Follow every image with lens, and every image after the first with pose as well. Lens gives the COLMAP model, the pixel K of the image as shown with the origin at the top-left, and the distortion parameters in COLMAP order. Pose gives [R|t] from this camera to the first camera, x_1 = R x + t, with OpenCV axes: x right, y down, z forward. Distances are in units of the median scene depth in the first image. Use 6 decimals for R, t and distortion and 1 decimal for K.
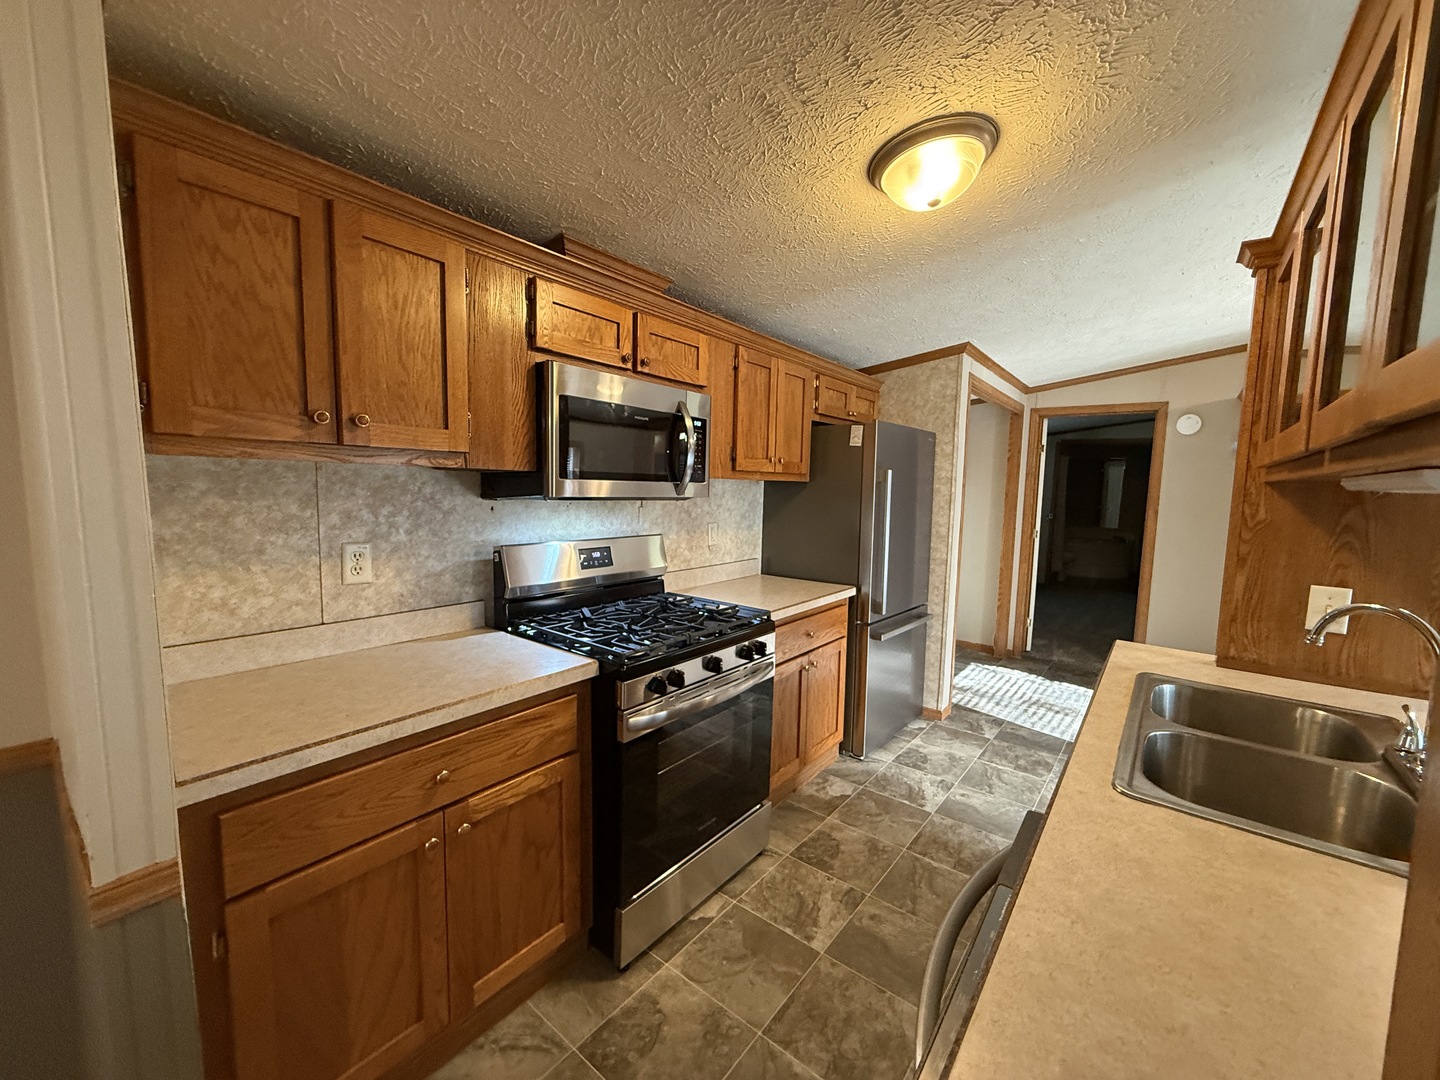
lens RADIAL K [[574.3, 0, 715.4], [0, 574.3, 540.5], [0, 0, 1]] dist [0.000123, 0.000130]
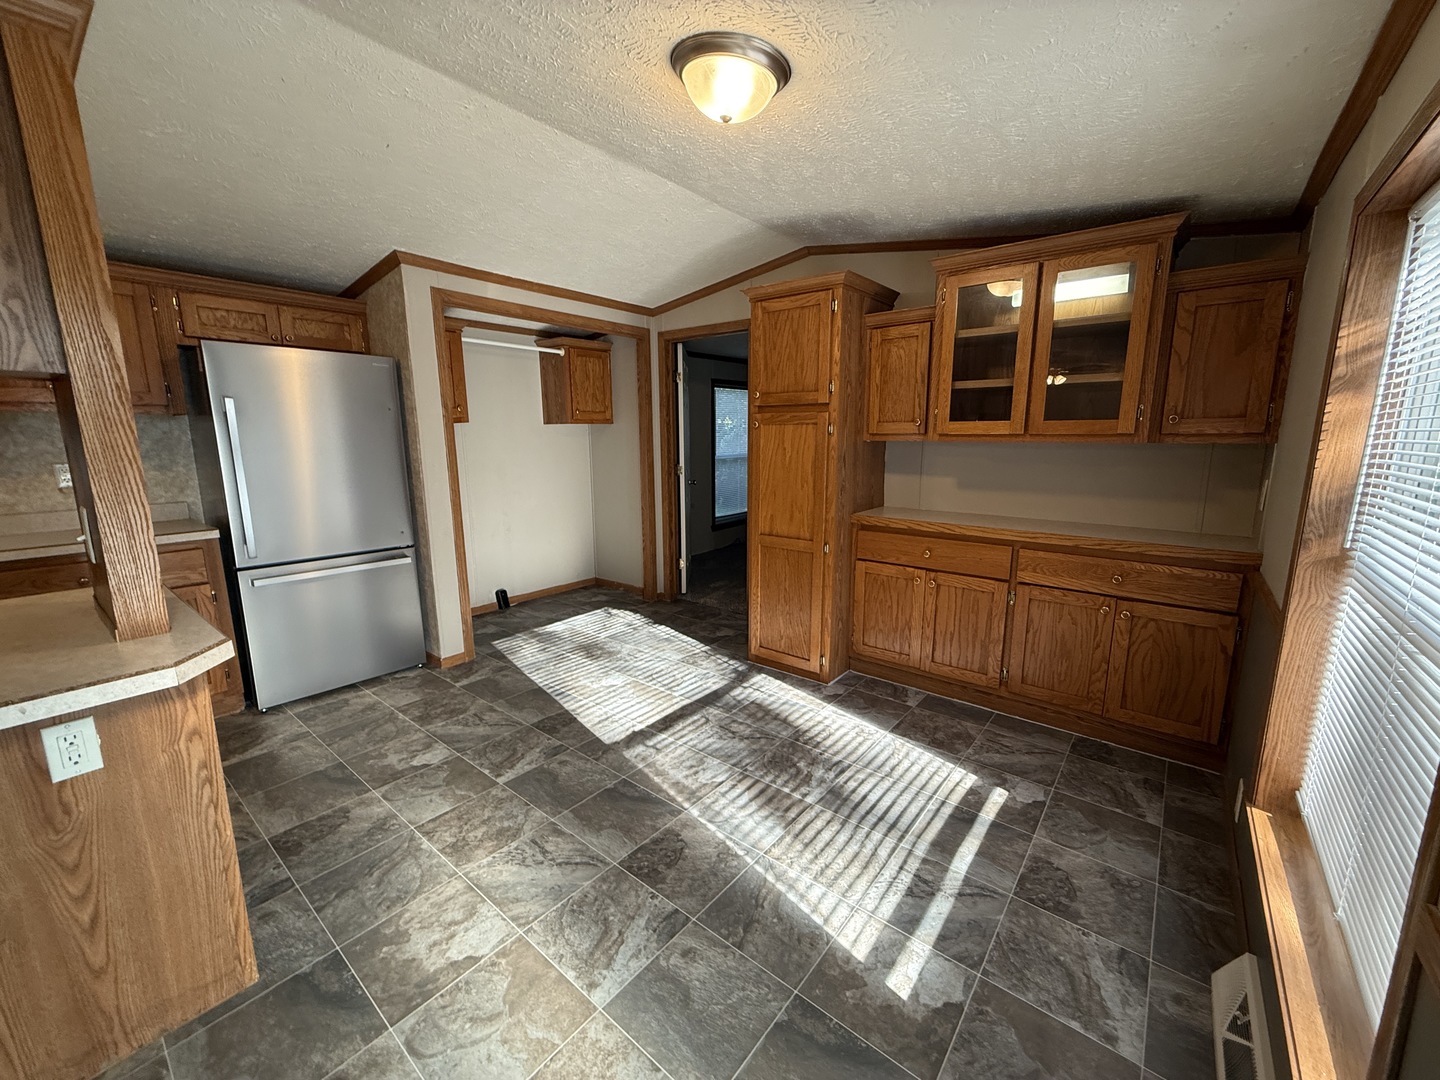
lens RADIAL K [[574.3, 0, 715.4], [0, 574.3, 540.5], [0, 0, 1]] dist [0.000123, 0.000130]
pose [[0.999640, -0.025189, -0.009248, 1.427079], [0.025881, 0.996093, 0.084436, 0.057639], [0.007085, -0.084644, 0.996386, 0.127998]]
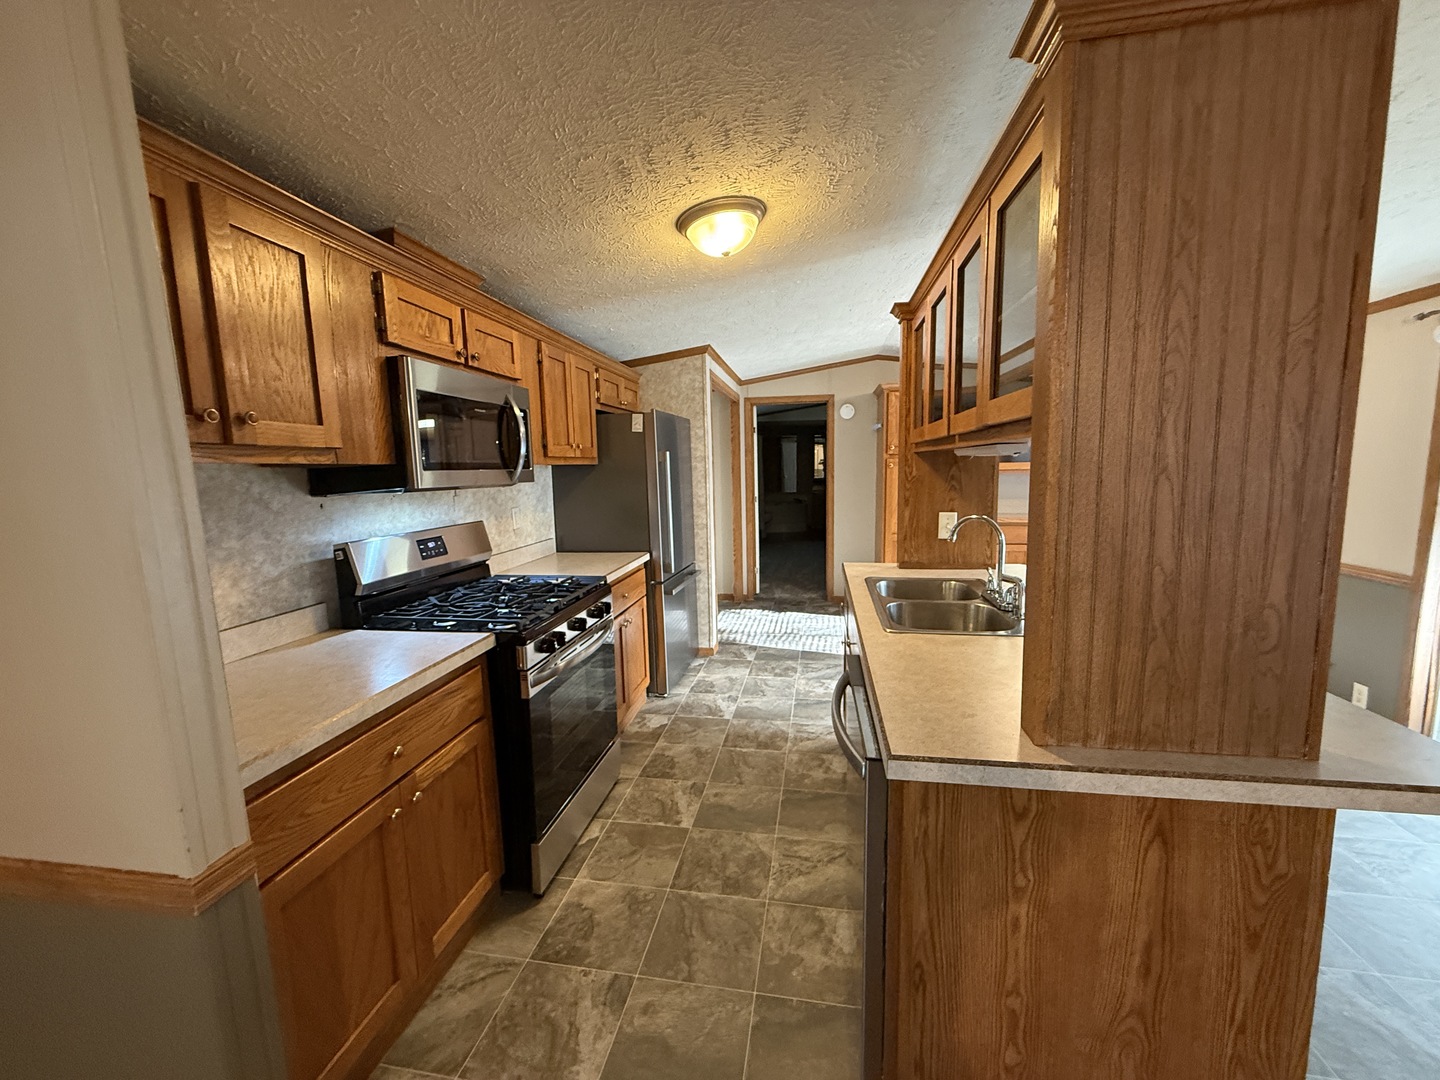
lens RADIAL K [[574.3, 0, 715.4], [0, 574.3, 540.5], [0, 0, 1]] dist [0.000123, 0.000130]
pose [[0.878970, -0.103205, 0.465576, -0.246007], [0.088532, 0.994644, 0.053343, 0.007769], [-0.468587, -0.005668, 0.883399, -0.135472]]
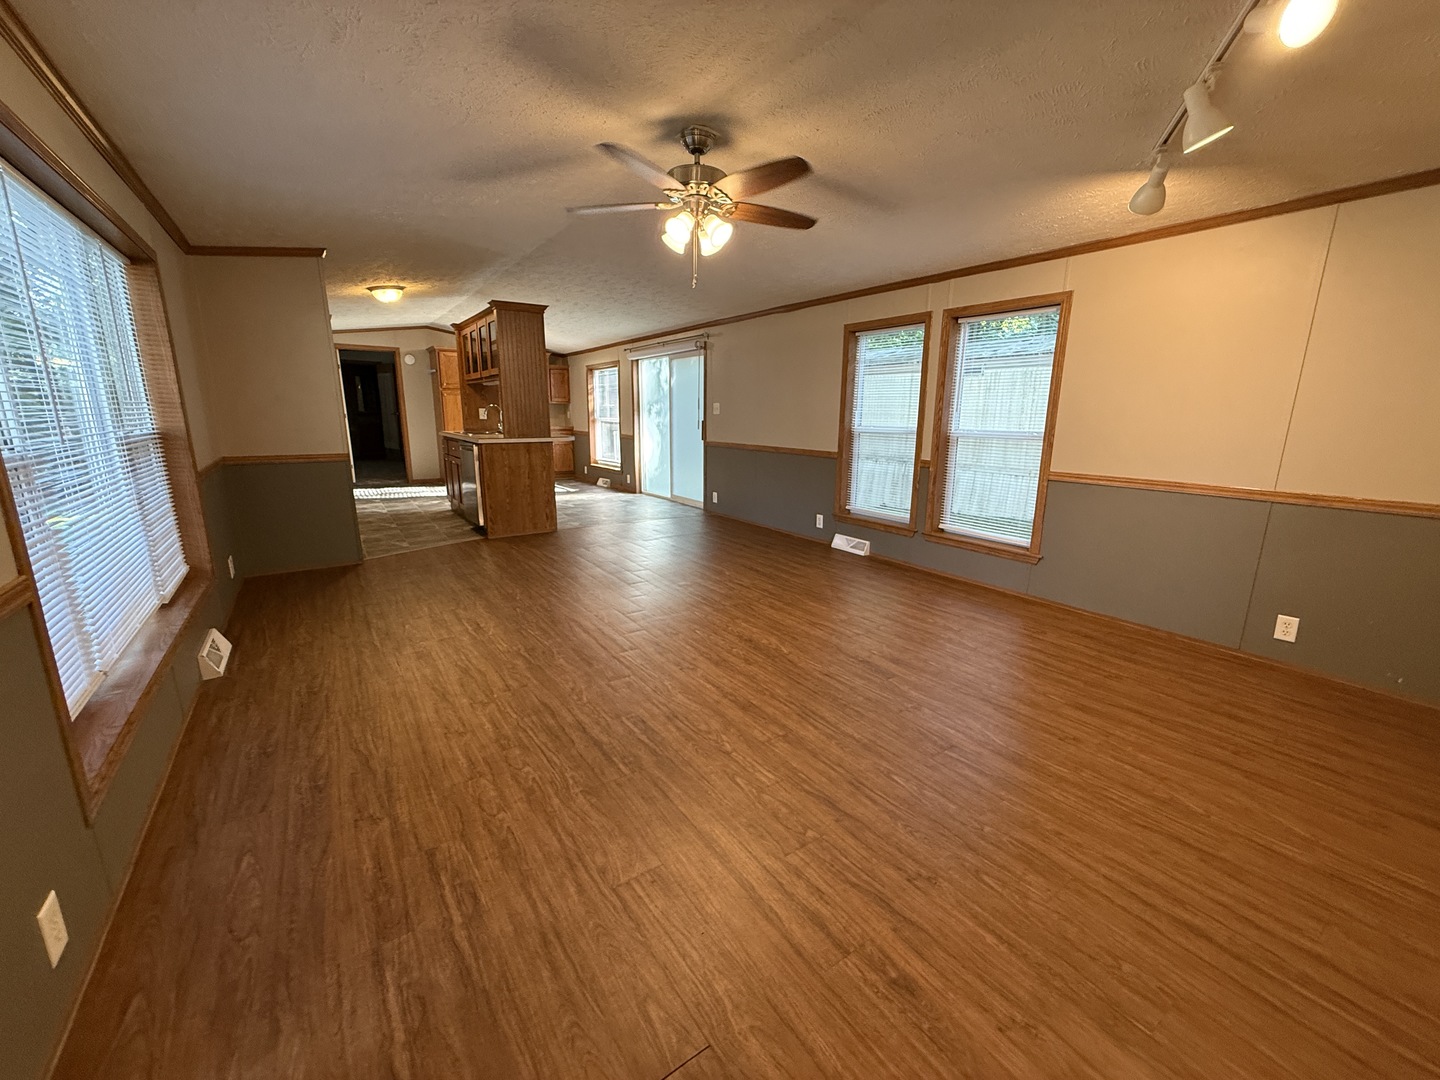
lens RADIAL K [[574.3, 0, 715.4], [0, 574.3, 540.5], [0, 0, 1]] dist [0.000123, 0.000130]
pose [[0.292245, -0.226867, 0.929045, -1.971789], [0.087740, 0.973719, 0.210176, 0.212754], [-0.952310, 0.020092, 0.304470, -1.463686]]
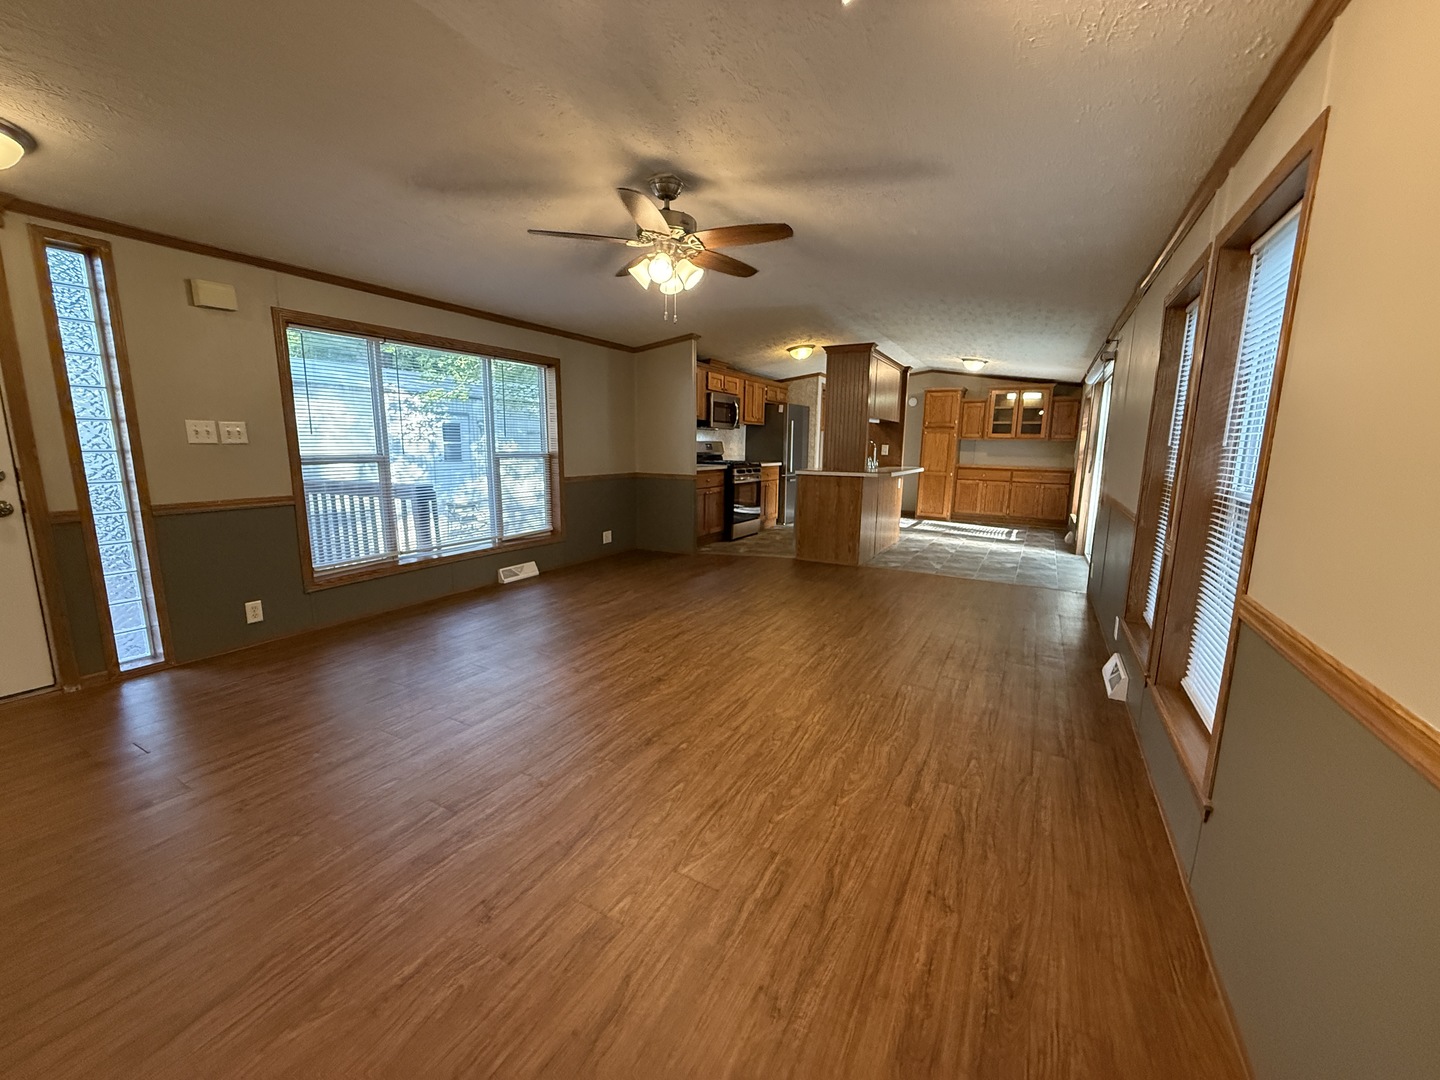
lens RADIAL K [[574.3, 0, 715.4], [0, 574.3, 540.5], [0, 0, 1]] dist [0.000123, 0.000130]
pose [[0.986672, -0.032909, 0.159356, -0.746045], [0.021192, 0.996983, 0.074677, 0.338750], [-0.161333, -0.070304, 0.984393, -2.431235]]
